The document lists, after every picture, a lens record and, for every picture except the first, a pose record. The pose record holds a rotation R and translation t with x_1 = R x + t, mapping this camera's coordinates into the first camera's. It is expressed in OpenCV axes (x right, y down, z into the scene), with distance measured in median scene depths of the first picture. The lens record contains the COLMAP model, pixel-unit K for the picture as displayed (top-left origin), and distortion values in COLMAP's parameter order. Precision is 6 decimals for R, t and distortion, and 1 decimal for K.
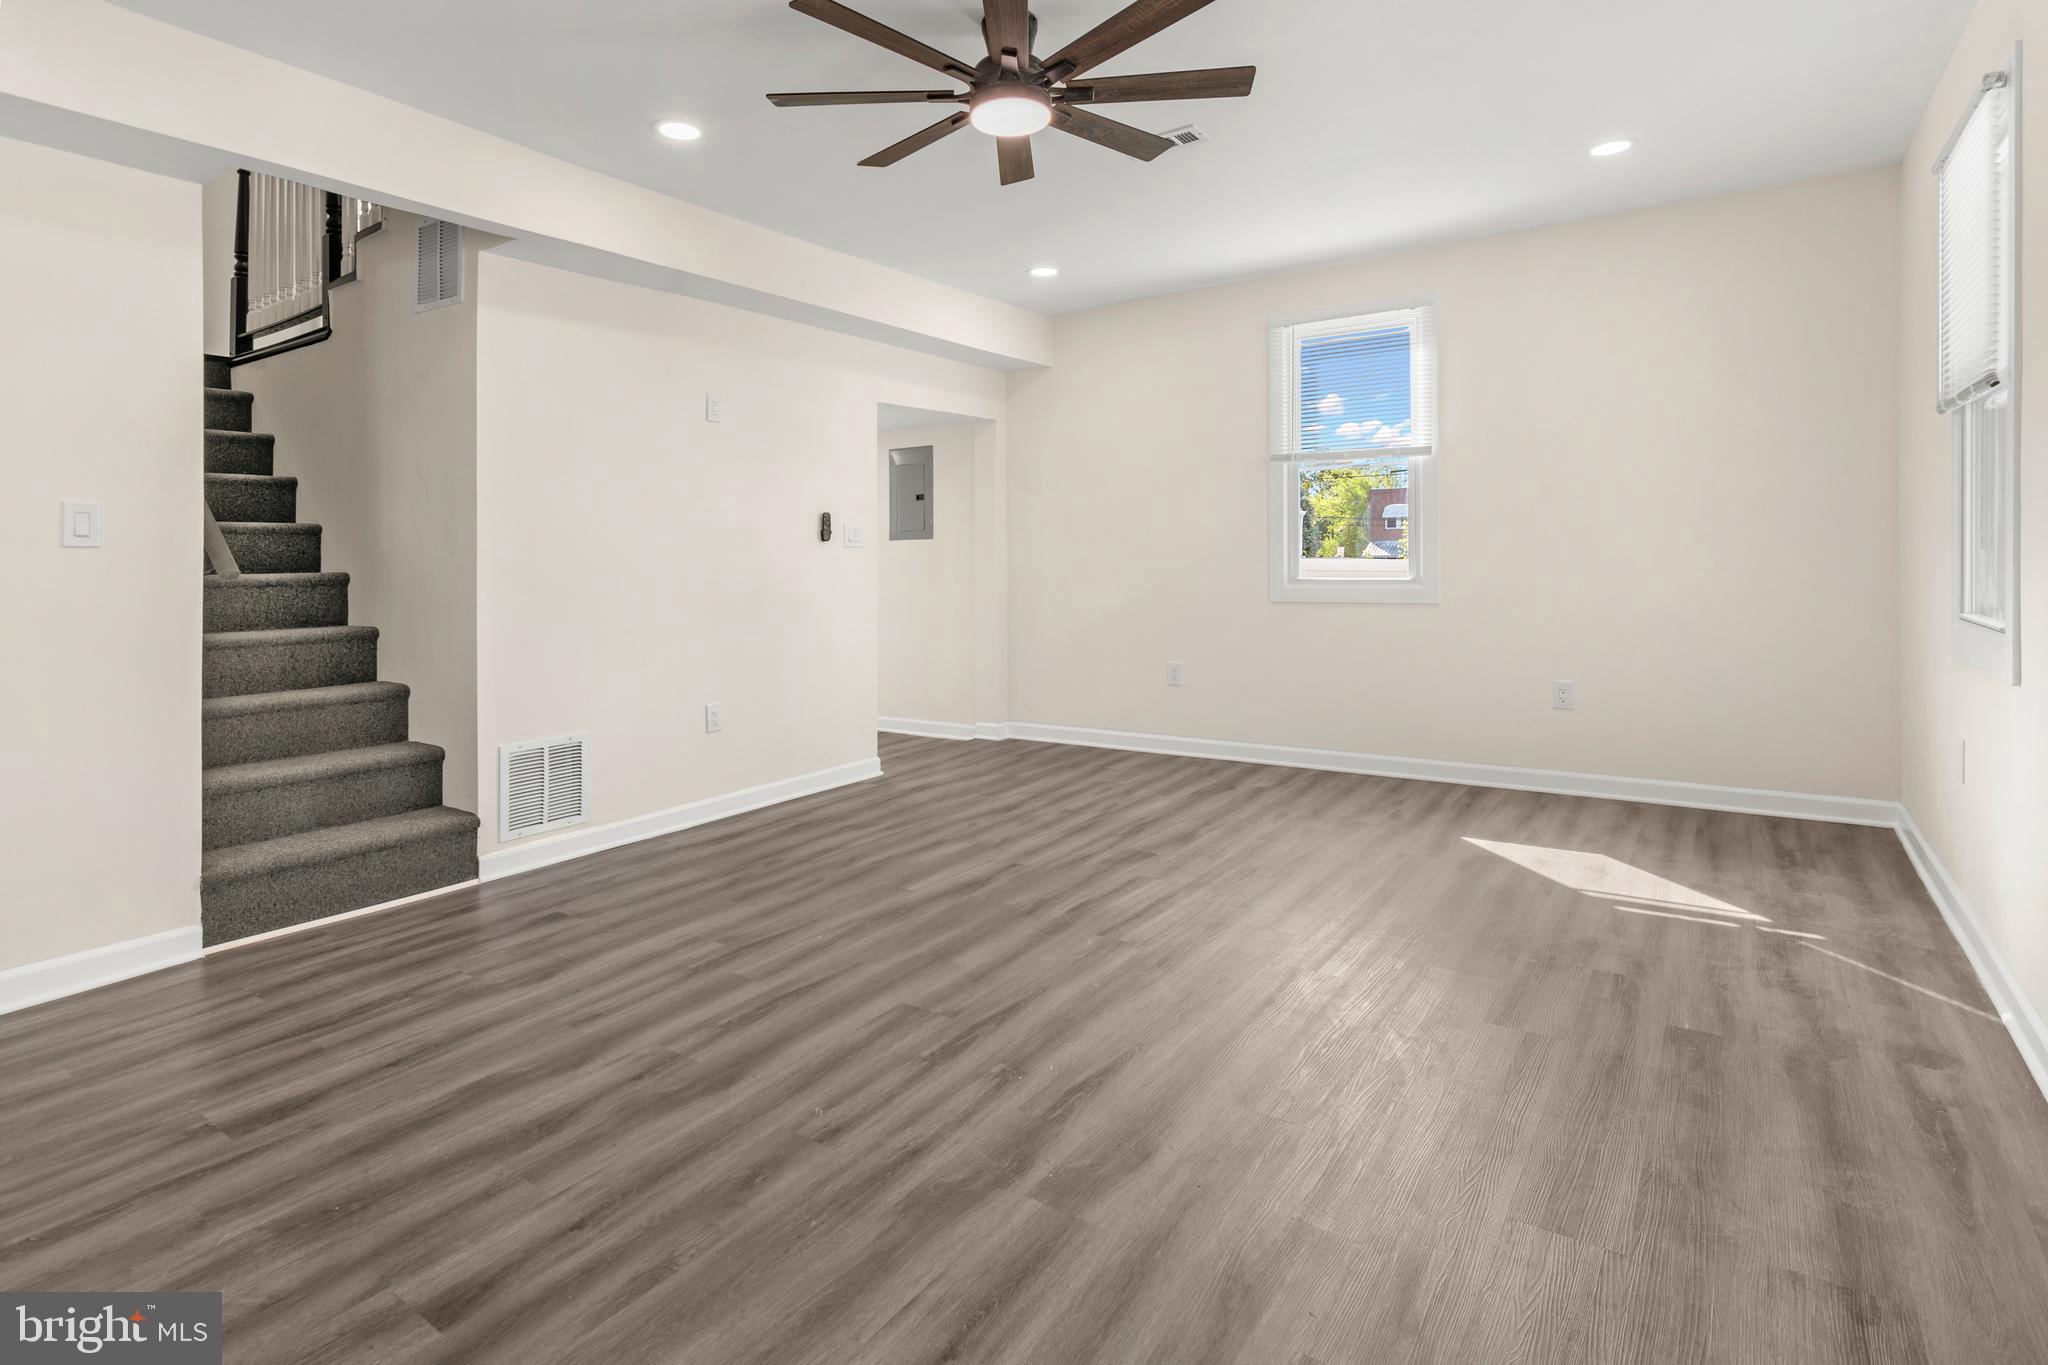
lens RADIAL K [[1018.9, 0, 1020.8], [0, 1018.9, 571.1], [0, 0, 1]] dist [0.000631, -0.000356]
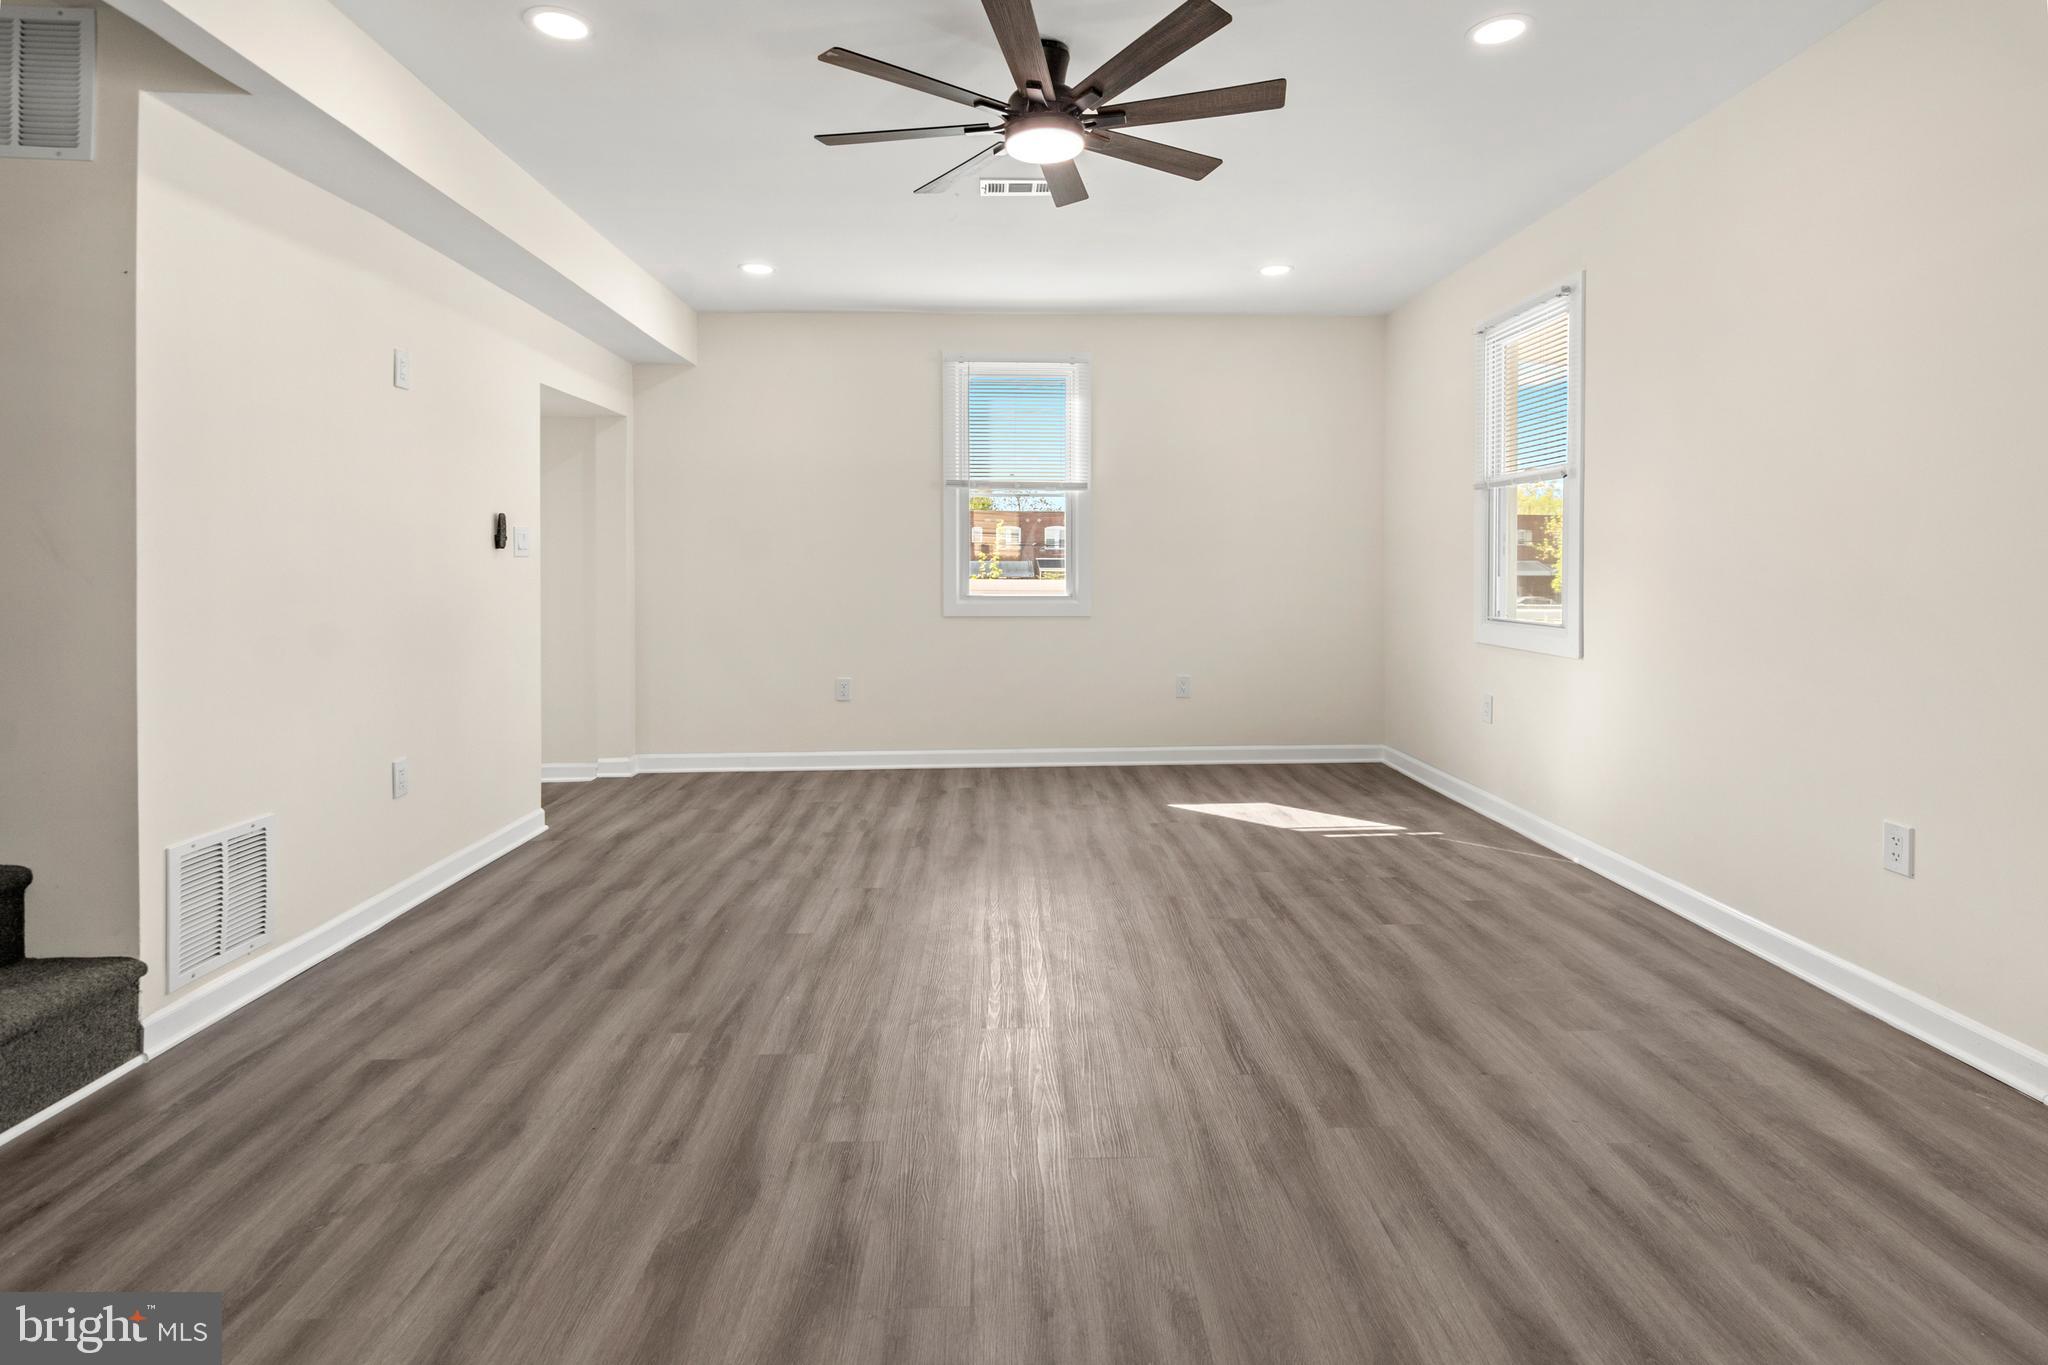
lens RADIAL K [[1018.9, 0, 1020.8], [0, 1018.9, 571.1], [0, 0, 1]] dist [0.000631, -0.000356]
pose [[0.798116, 0.013993, 0.602342, -0.455551], [-0.004482, 0.999840, -0.017289, 0.000761], [-0.602488, 0.011099, 0.798051, 0.129498]]
